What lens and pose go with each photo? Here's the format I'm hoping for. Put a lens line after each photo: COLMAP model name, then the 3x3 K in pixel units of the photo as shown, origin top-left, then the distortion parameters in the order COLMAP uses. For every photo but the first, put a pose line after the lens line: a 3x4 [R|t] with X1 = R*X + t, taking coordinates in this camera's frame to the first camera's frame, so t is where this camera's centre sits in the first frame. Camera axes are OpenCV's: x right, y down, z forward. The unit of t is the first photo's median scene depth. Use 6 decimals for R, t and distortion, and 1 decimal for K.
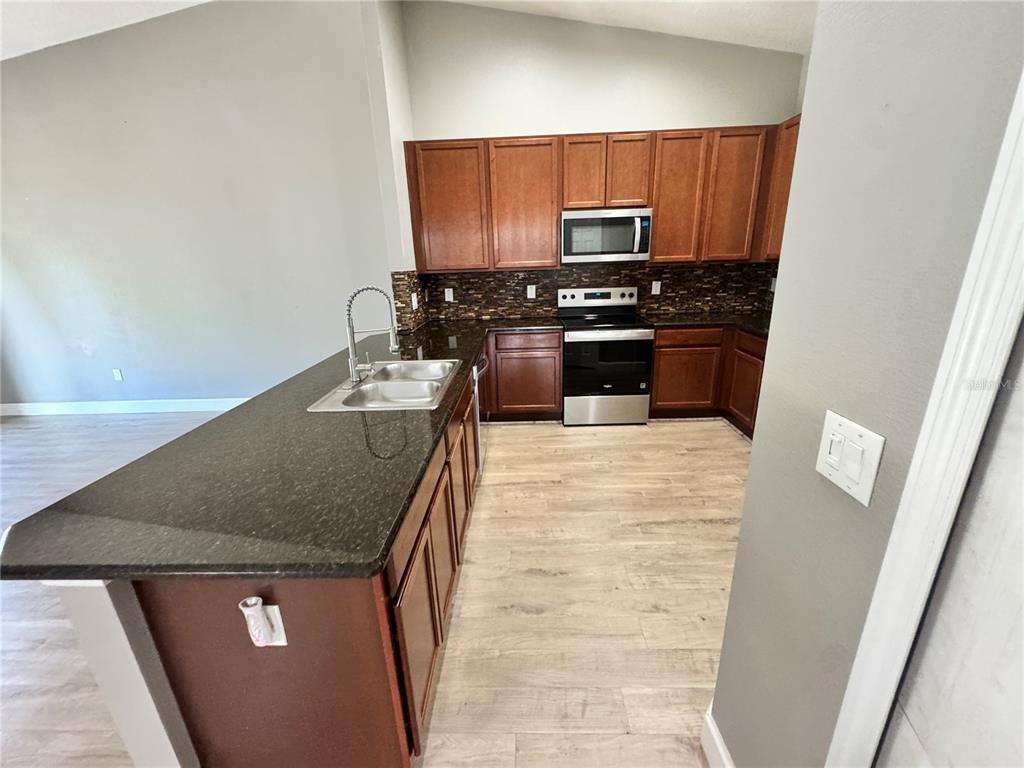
lens RADIAL K [[411.0, 0, 512.2], [0, 411.0, 383.2], [0, 0, 1]] dist [-0.001172, -0.000126]
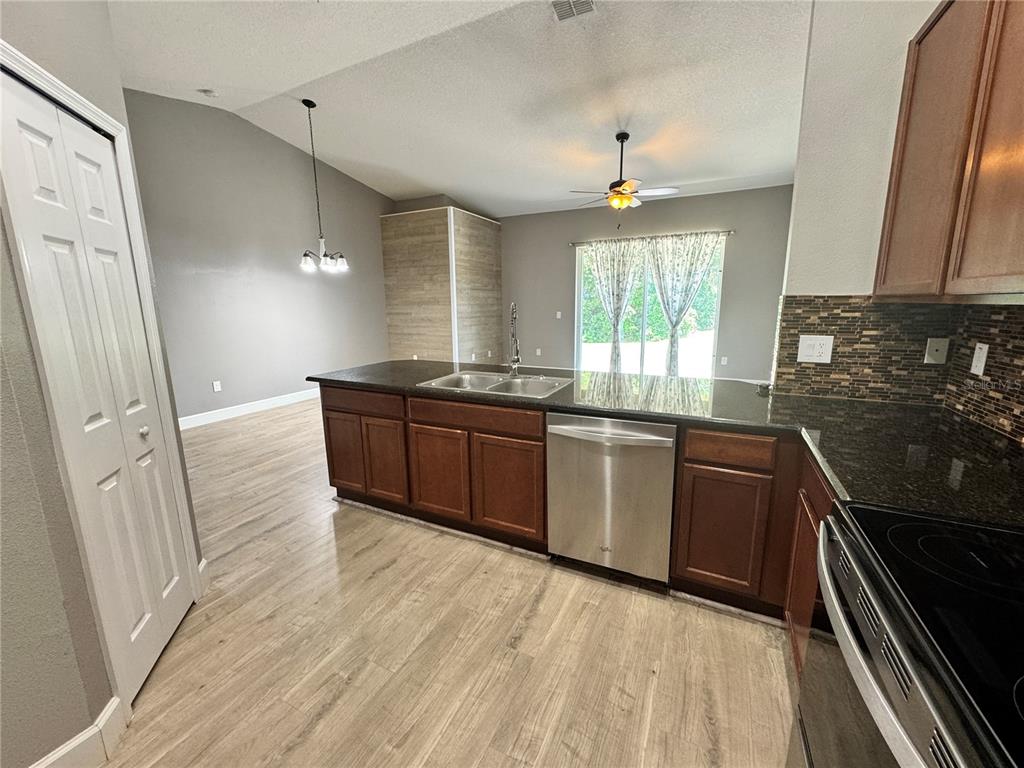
lens RADIAL K [[411.0, 0, 509.9], [0, 411.0, 381.6], [0, 0, 1]] dist [-0.001172, -0.000126]
pose [[-0.428584, 0.208108, -0.879208, 0.636640], [-0.245474, 0.909686, 0.334983, -0.348833], [0.869516, 0.359390, -0.338791, 1.204558]]
